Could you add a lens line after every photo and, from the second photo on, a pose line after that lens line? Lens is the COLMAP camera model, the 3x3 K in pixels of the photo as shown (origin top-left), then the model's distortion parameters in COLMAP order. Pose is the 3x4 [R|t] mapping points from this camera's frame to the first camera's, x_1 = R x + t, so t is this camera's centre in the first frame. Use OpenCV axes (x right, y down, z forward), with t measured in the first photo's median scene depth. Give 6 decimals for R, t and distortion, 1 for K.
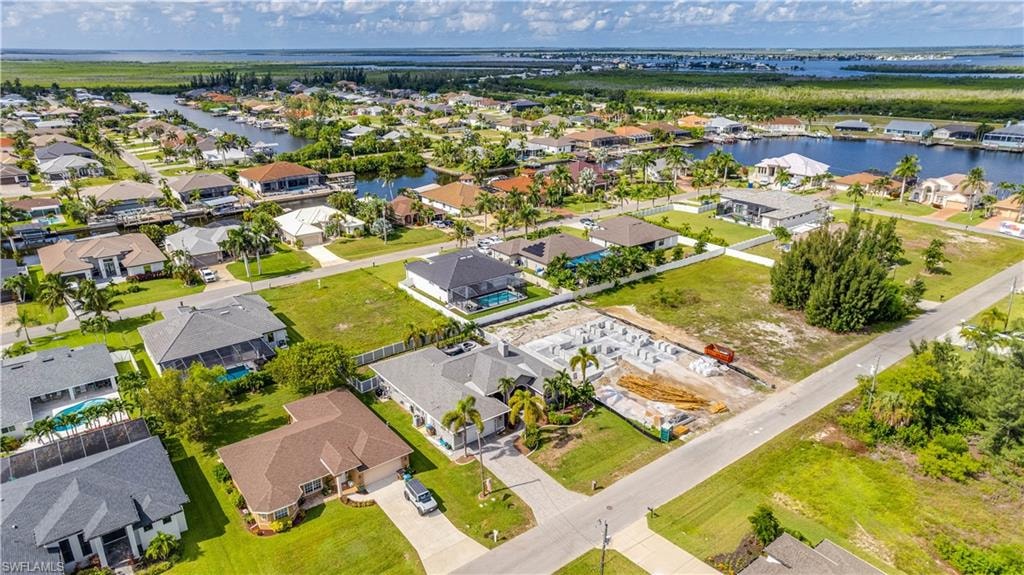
lens RADIAL K [[649.4, 0, 512.0], [0, 649.4, 287.5], [0, 0, 1]] dist [-0.001735, -0.000360]
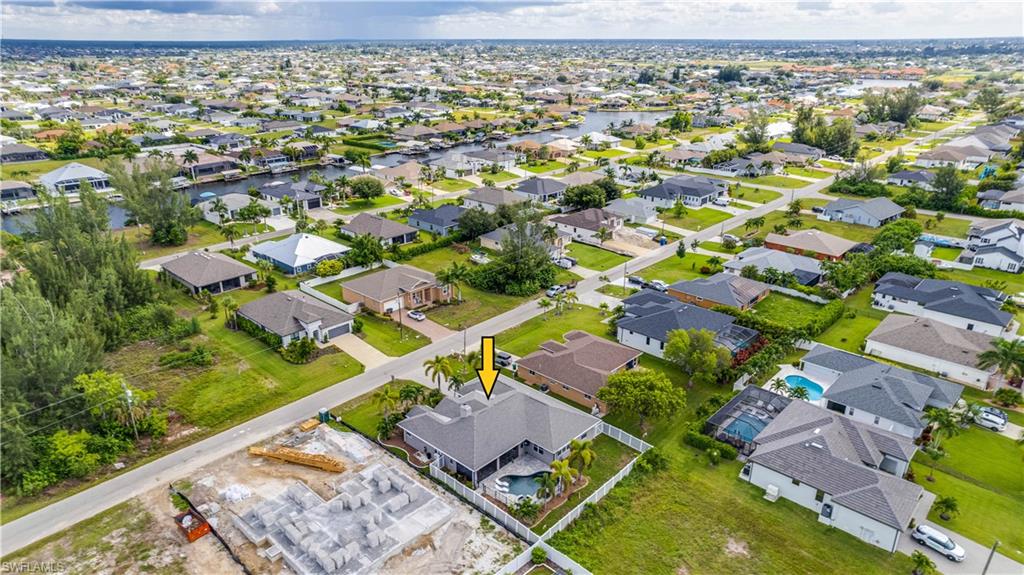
lens RADIAL K [[649.4, 0, 512.0], [0, 649.4, 287.5], [0, 0, 1]] dist [-0.001735, -0.000360]
pose [[-0.986127, 0.062406, -0.153816, 0.058427], [-0.057308, 0.741669, 0.668314, -0.581940], [0.155787, 0.667857, -0.727803, 1.354985]]
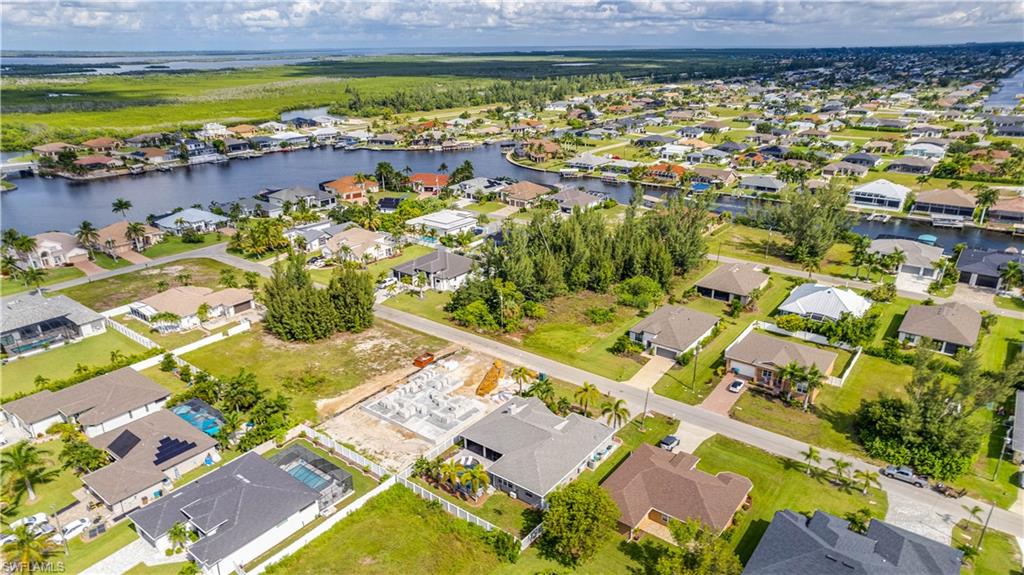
lens RADIAL K [[649.4, 0, 512.0], [0, 649.4, 287.5], [0, 0, 1]] dist [-0.001735, -0.000360]
pose [[-0.253146, -0.331851, 0.908731, -0.860481], [0.358881, 0.840090, 0.406759, -0.484972], [-0.898399, 0.429096, -0.093570, 0.865138]]
